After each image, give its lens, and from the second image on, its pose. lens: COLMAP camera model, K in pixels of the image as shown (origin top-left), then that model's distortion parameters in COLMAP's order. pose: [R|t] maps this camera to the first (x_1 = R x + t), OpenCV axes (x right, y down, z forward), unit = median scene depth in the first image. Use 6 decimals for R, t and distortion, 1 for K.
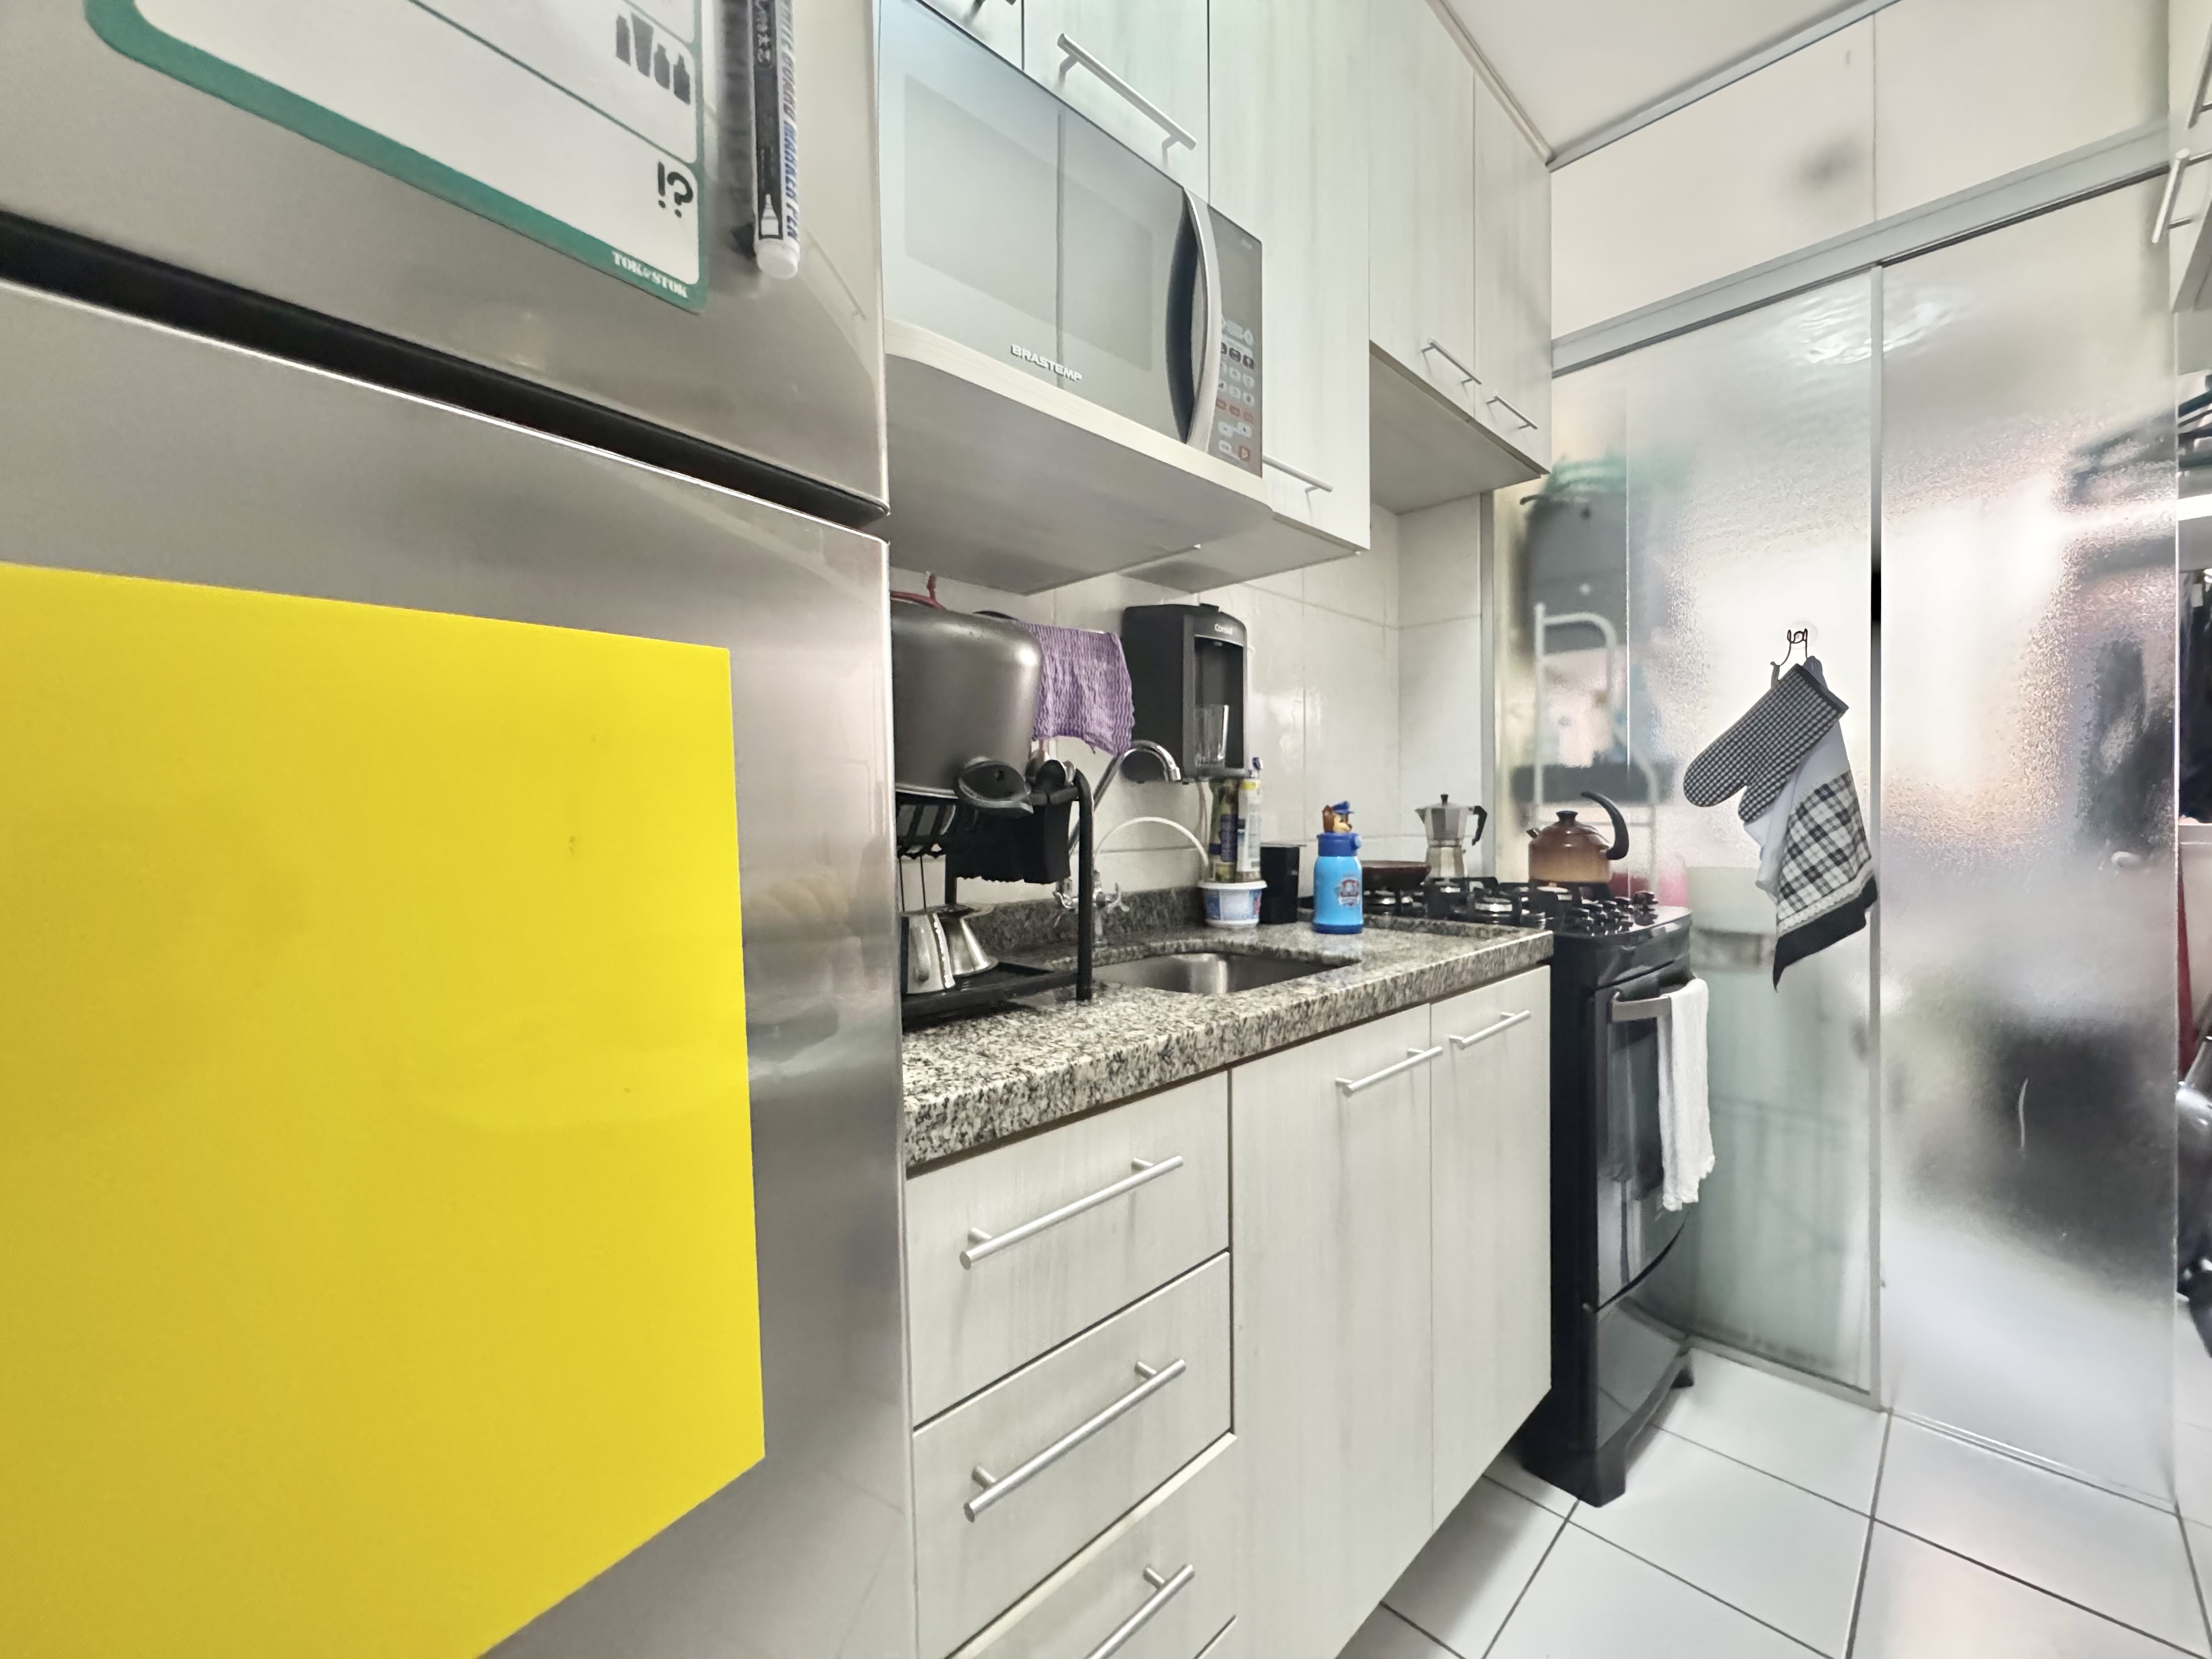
lens RADIAL K [[879.5, 0, 1103.6], [0, 879.5, 824.7], [0, 0, 1]] dist [-0.004252, 0.000948]
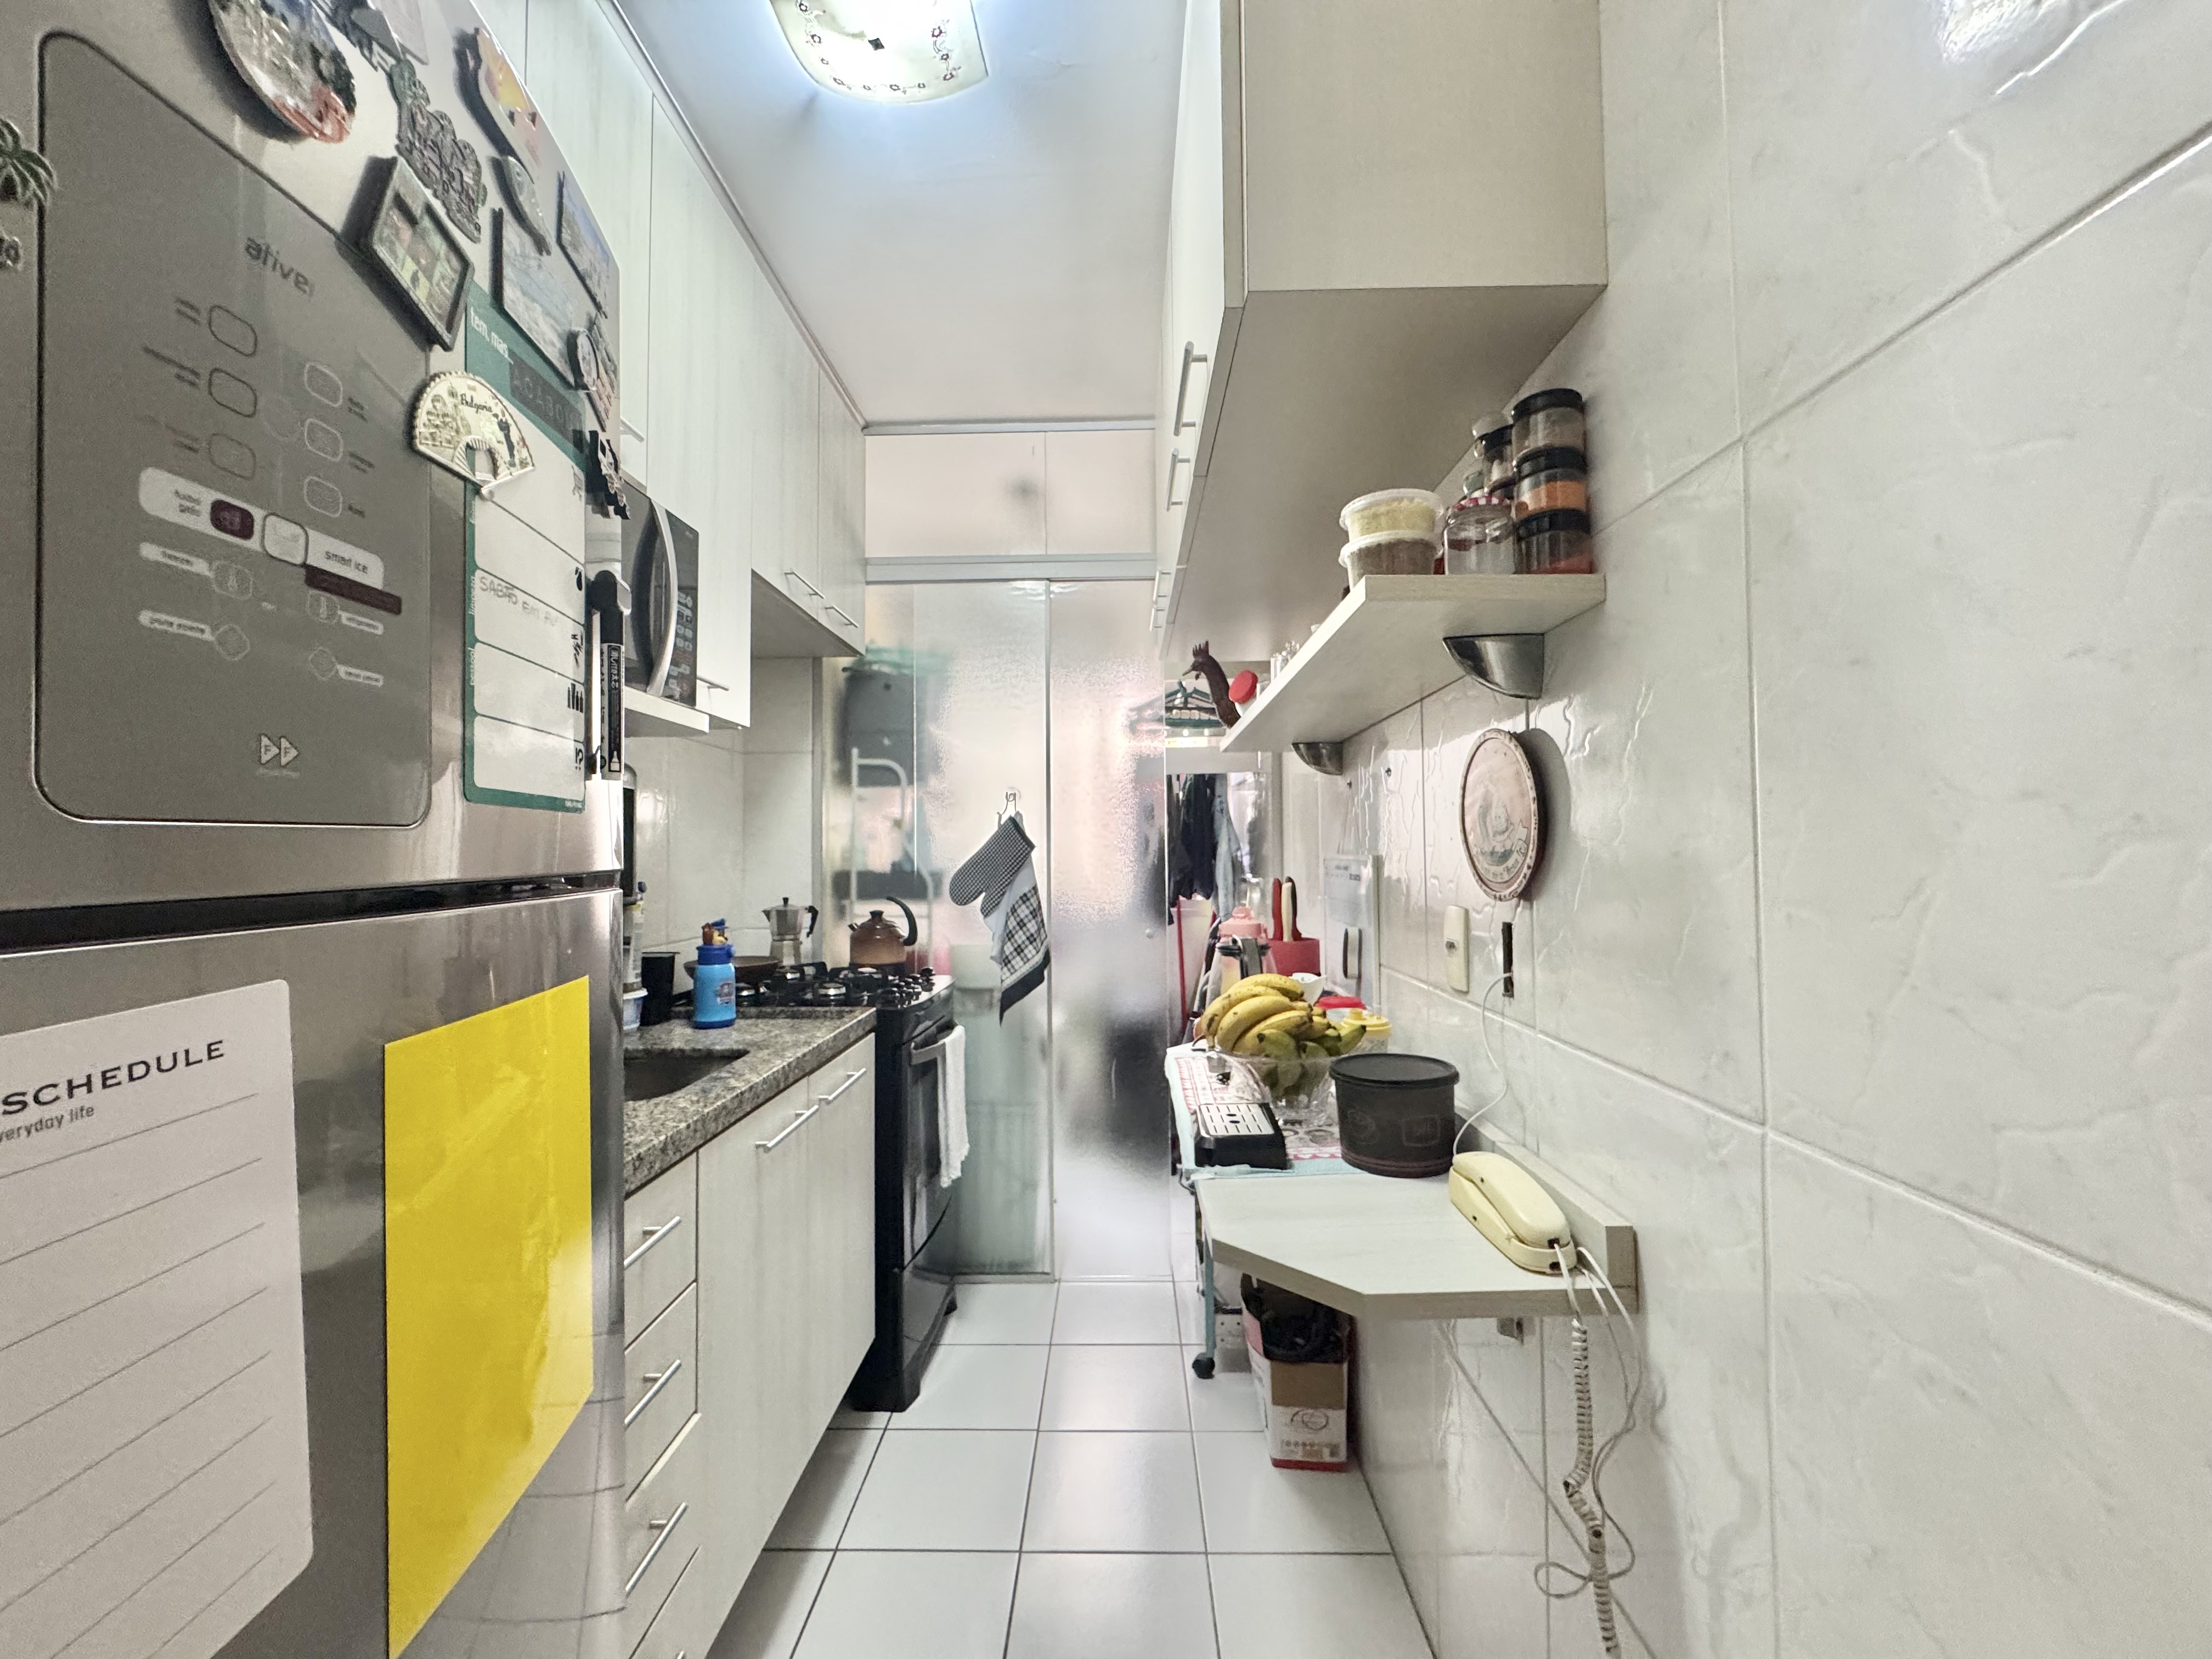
lens RADIAL K [[879.5, 0, 1103.6], [0, 879.5, 824.7], [0, 0, 1]] dist [-0.004252, 0.000948]
pose [[0.715562, 0.027426, 0.698011, -0.194215], [0.011815, 0.998611, -0.051348, -0.083151], [-0.698450, 0.044989, 0.714244, -0.246944]]
